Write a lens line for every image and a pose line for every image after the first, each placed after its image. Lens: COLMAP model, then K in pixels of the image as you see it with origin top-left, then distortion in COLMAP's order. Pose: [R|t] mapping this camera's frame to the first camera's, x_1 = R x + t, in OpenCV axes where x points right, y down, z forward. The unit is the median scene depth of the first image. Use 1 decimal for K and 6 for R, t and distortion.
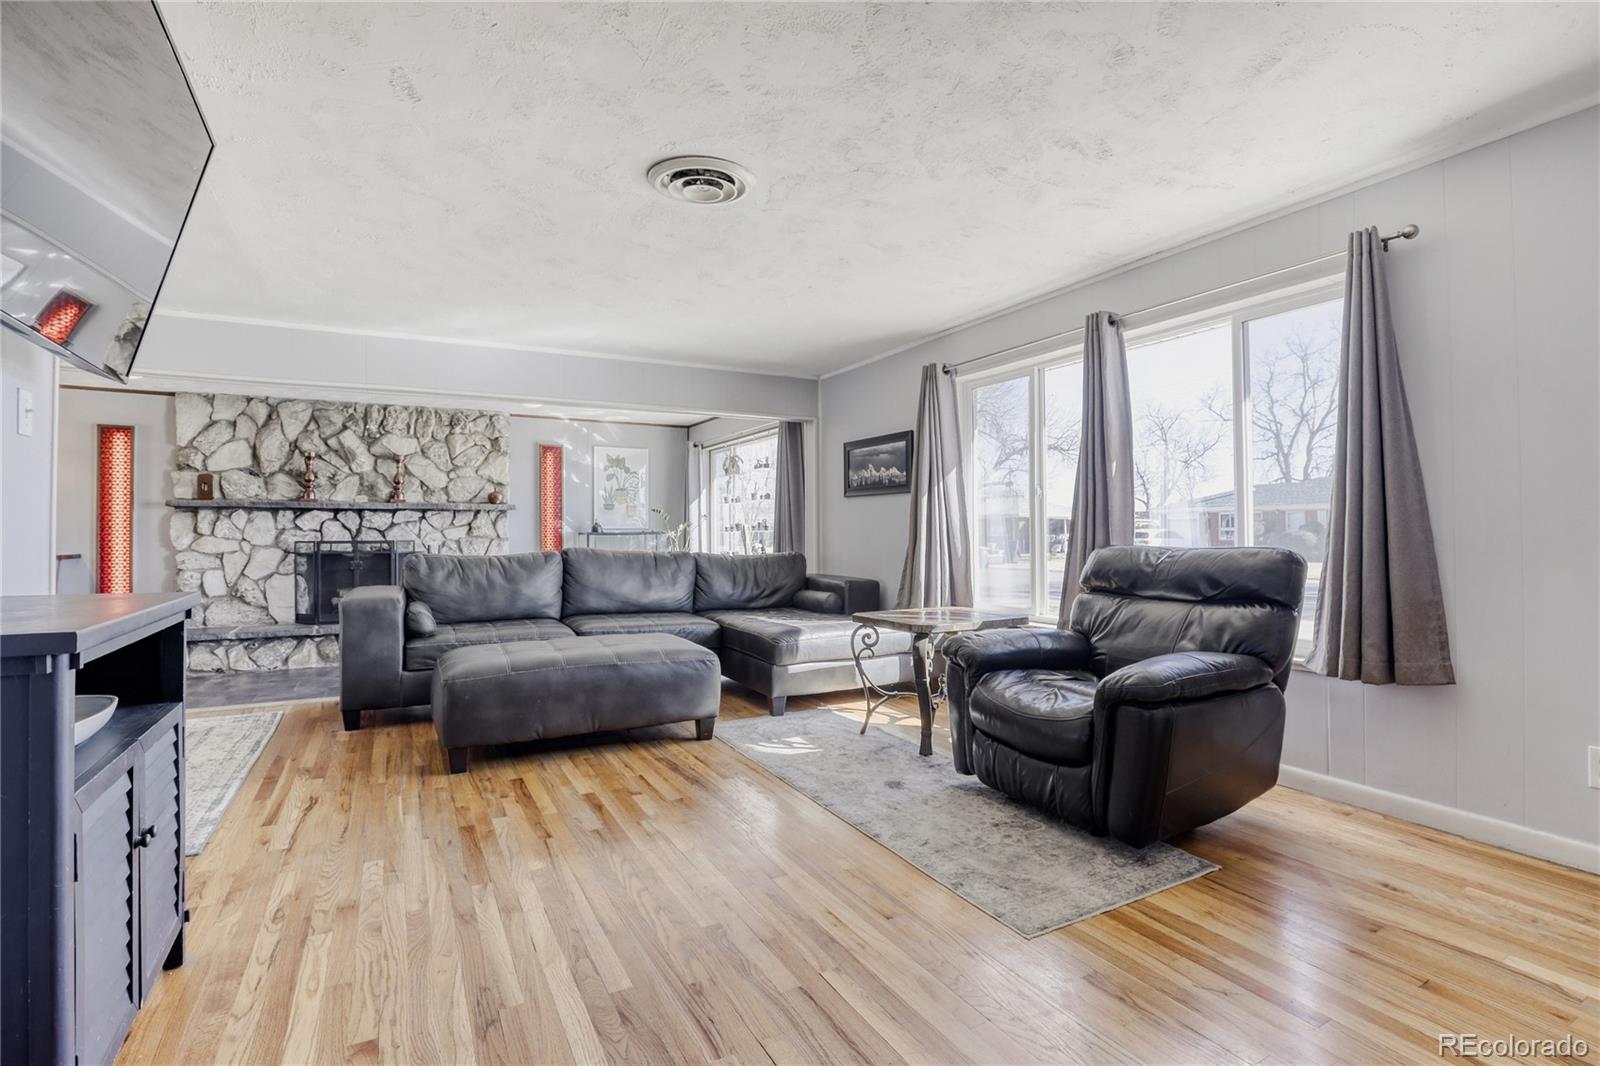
lens RADIAL K [[745.1, 0, 804.7], [0, 745.1, 524.8], [0, 0, 1]] dist [-0.037713, 0.006395]
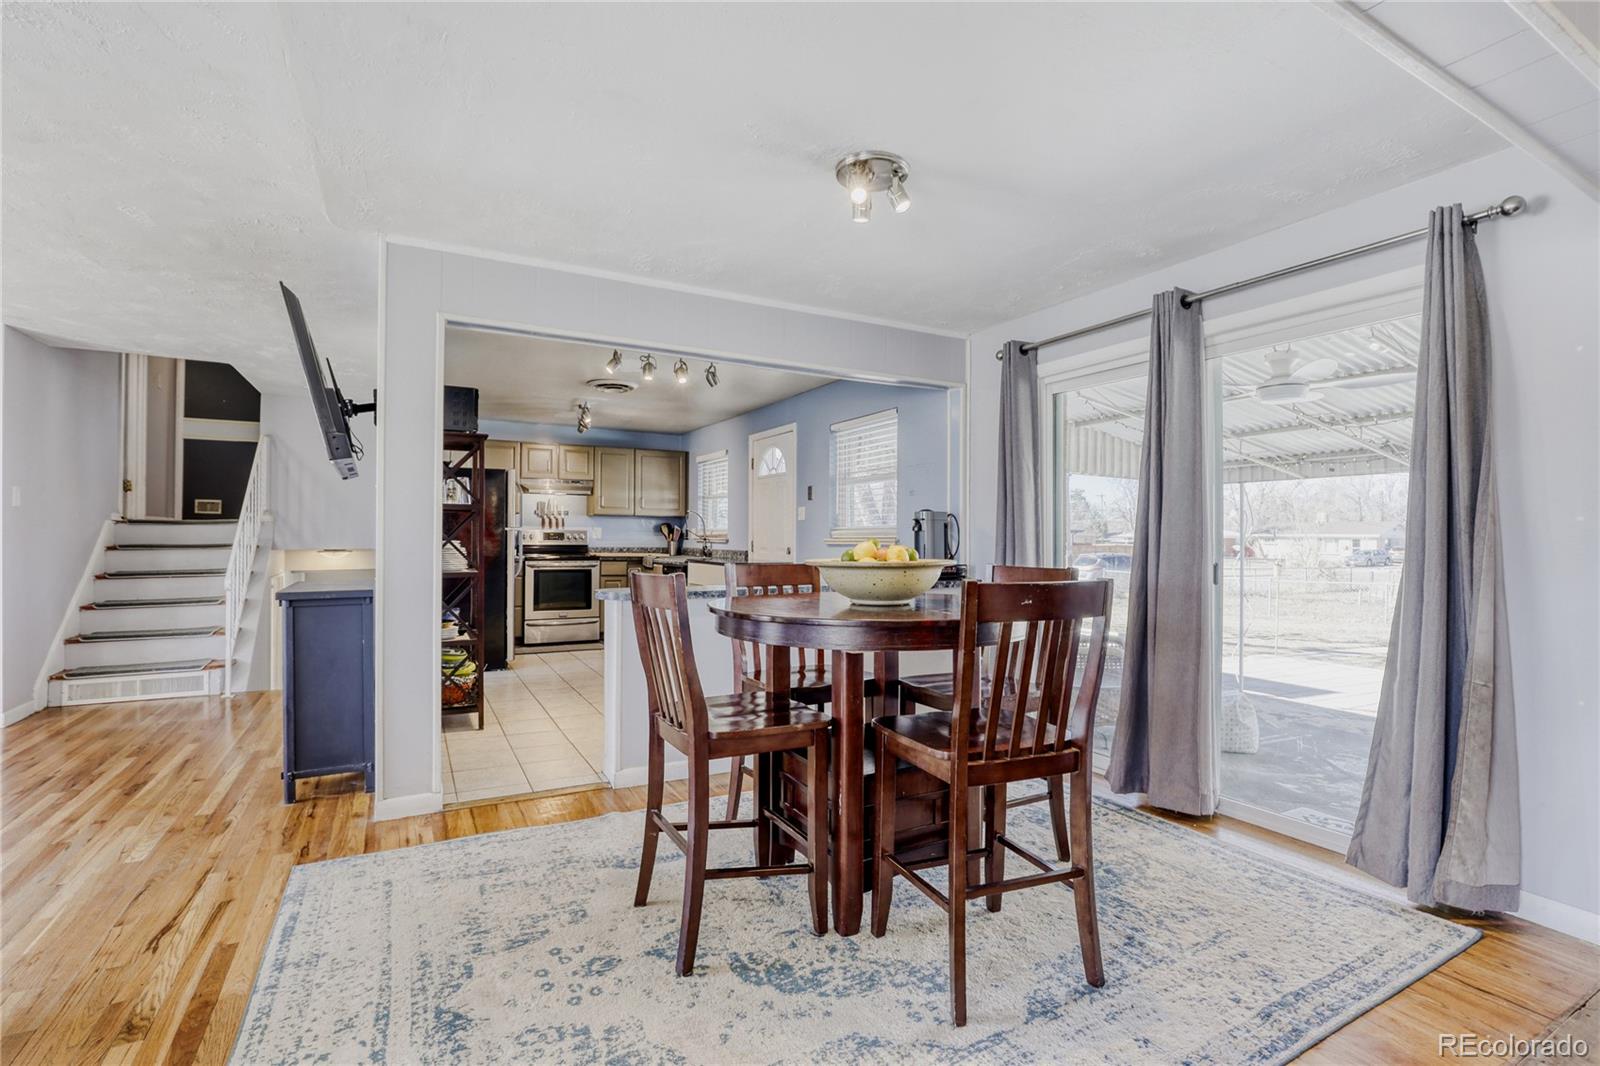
lens RADIAL K [[745.1, 0, 811.0], [0, 745.1, 535.4], [0, 0, 1]] dist [-0.037713, 0.006395]
pose [[-0.999985, -0.005197, 0.001663, -0.539041], [-0.005220, 0.999889, -0.013977, -0.005278], [-0.001590, -0.013986, -0.999901, 0.700320]]
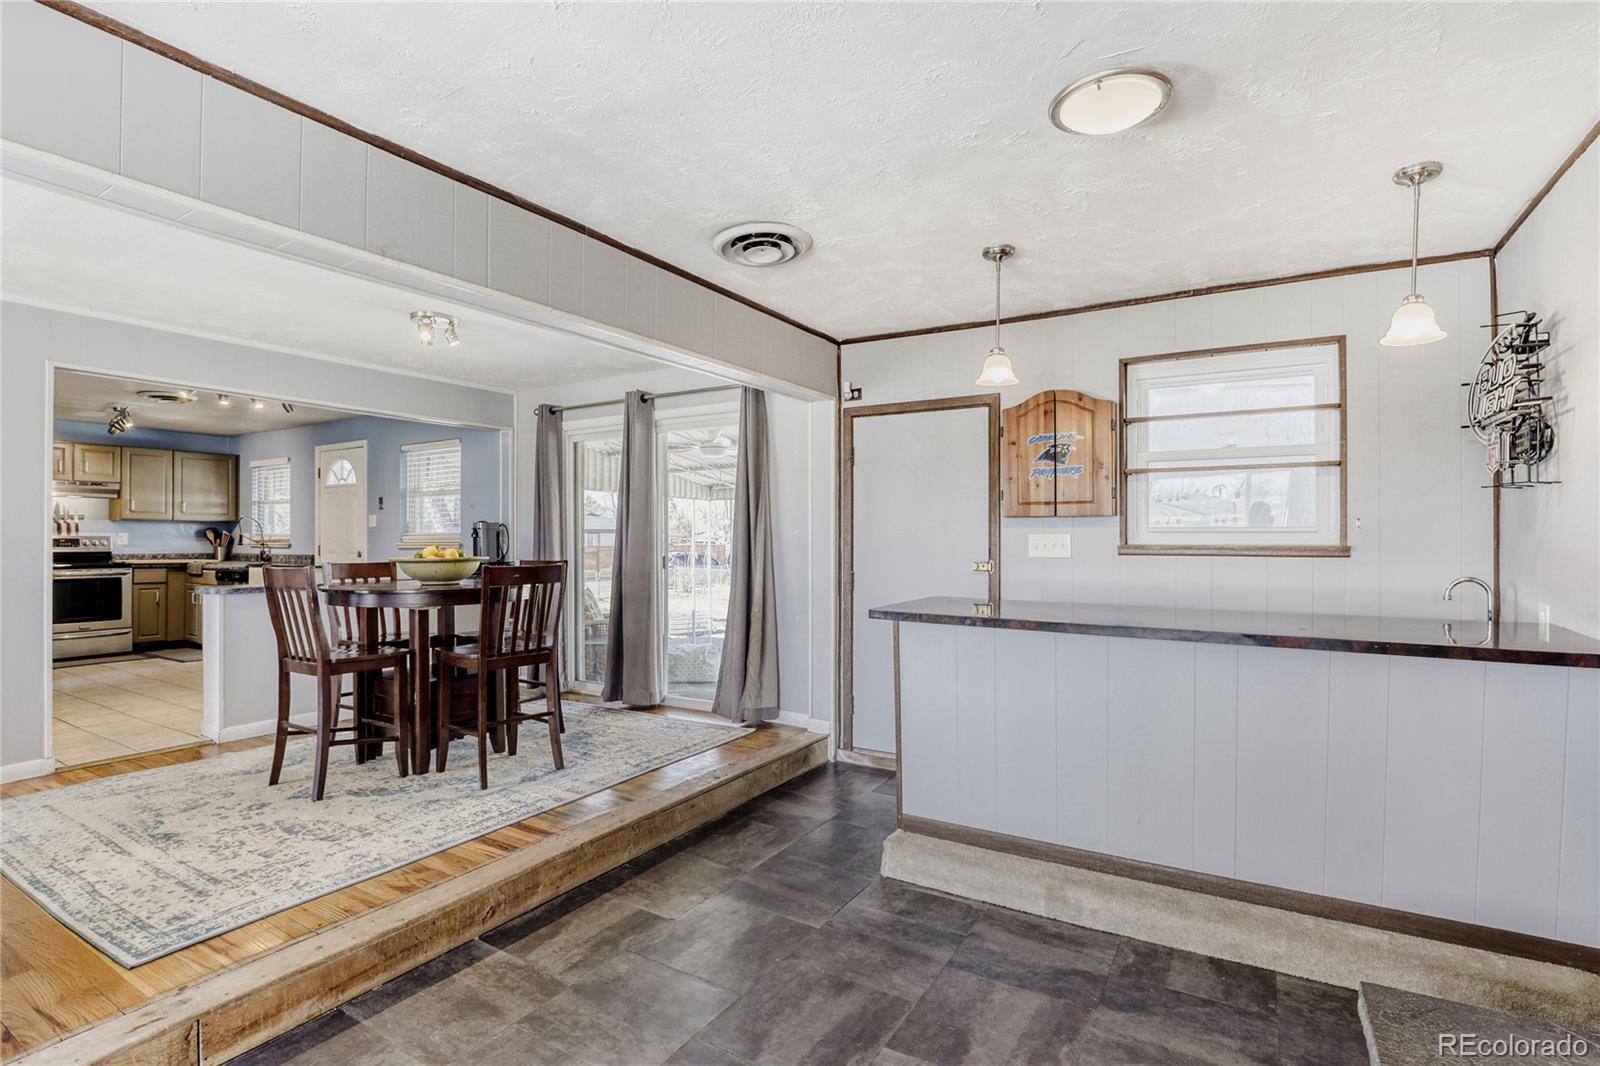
lens RADIAL K [[745.1, 0, 797.1], [0, 745.1, 537.5], [0, 0, 1]] dist [-0.037713, 0.006395]
pose [[-0.866304, 0.002488, -0.499511, -0.524990], [0.008673, 0.999912, -0.010061, -0.006447], [0.499442, -0.013048, -0.866249, 0.984821]]
